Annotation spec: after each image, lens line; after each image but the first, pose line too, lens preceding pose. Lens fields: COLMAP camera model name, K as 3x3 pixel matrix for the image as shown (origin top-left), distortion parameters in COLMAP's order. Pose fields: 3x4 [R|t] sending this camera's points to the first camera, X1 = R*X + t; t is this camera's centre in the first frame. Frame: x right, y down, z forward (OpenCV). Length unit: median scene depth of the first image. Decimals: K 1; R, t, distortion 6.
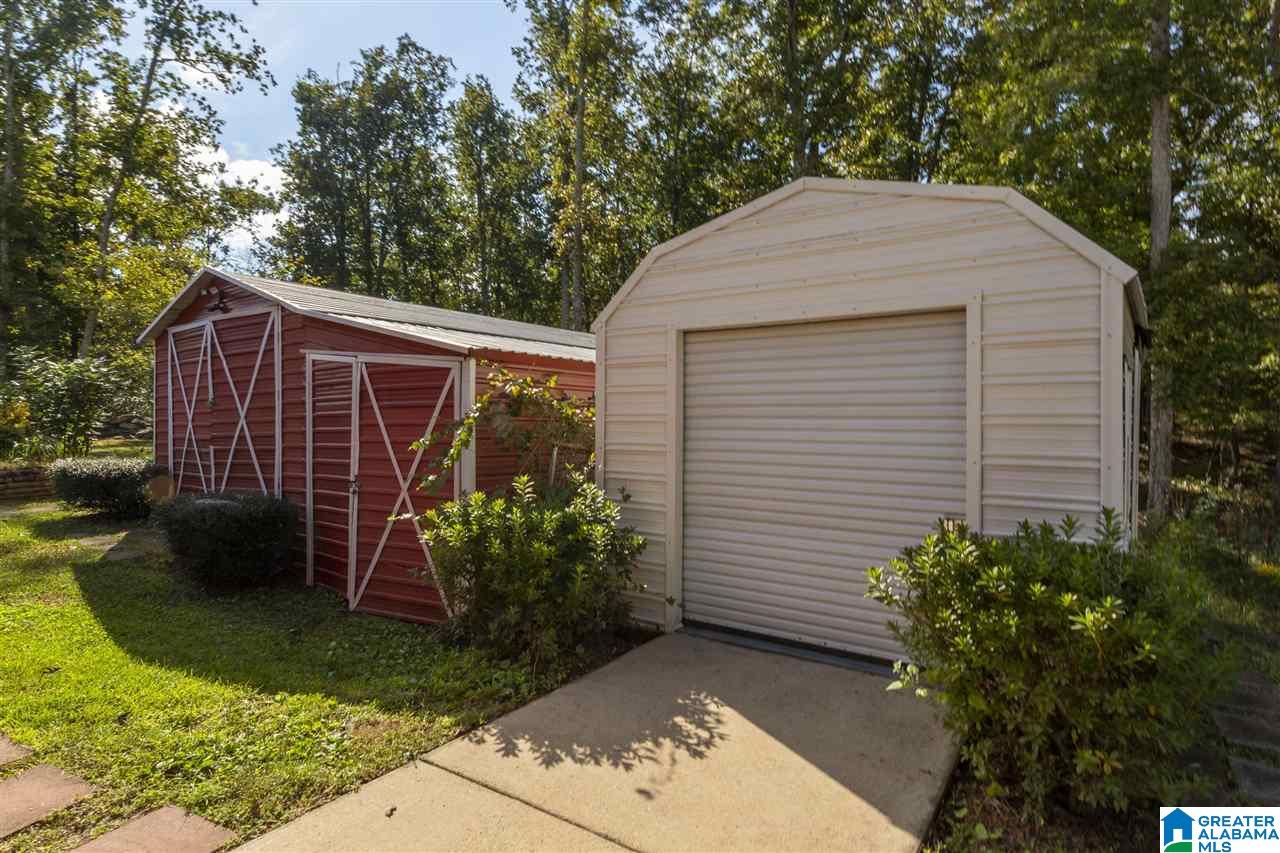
lens RADIAL K [[680.9, 0, 640.0], [0, 680.9, 426.5], [0, 0, 1]] dist [0.000069, -0.000081]
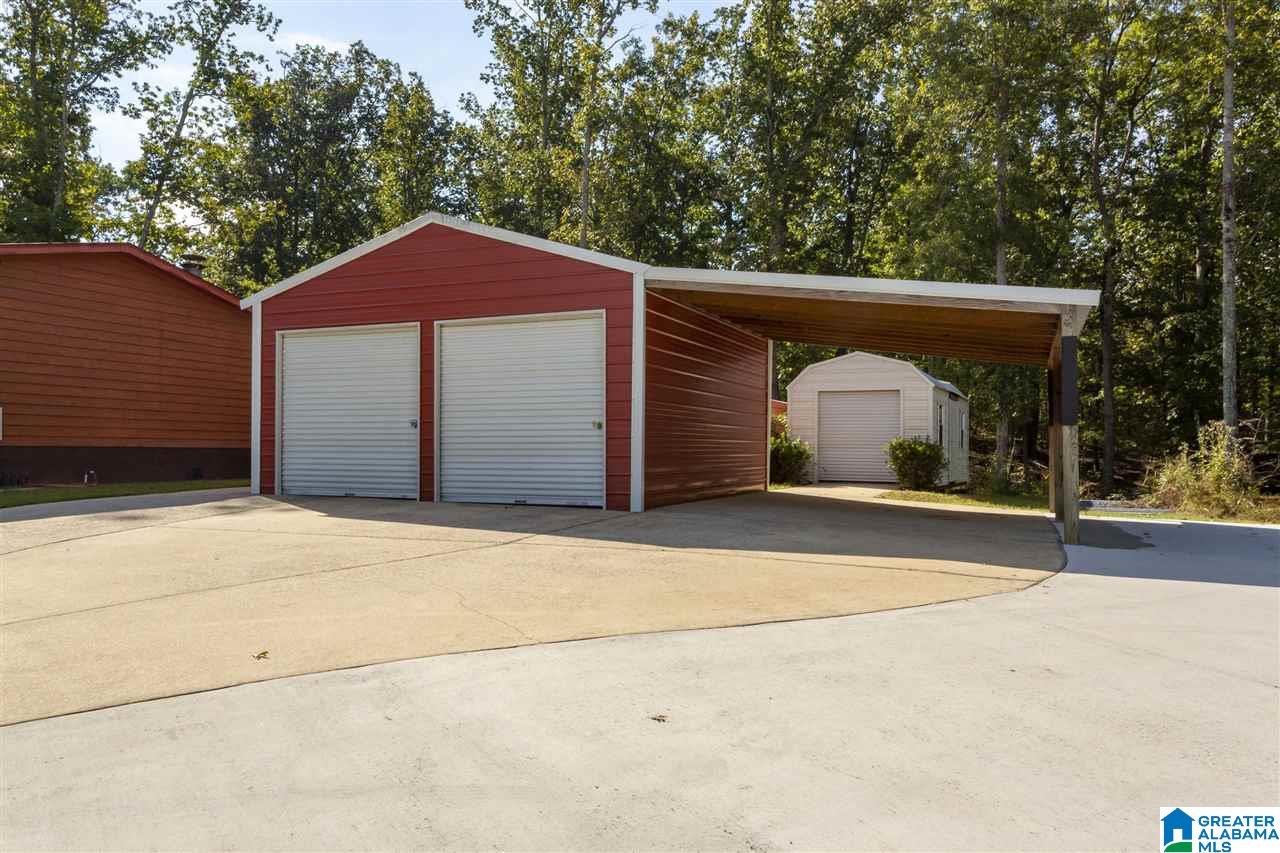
lens RADIAL K [[973.9, 0, 640.0], [0, 973.9, 426.5], [0, 0, 1]] dist [-0.001796, -0.001704]
pose [[0.981212, 0.010891, 0.192626, -0.307342], [-0.004160, 0.999368, -0.035312, 0.036136], [-0.192889, 0.033847, 0.980637, -0.624865]]
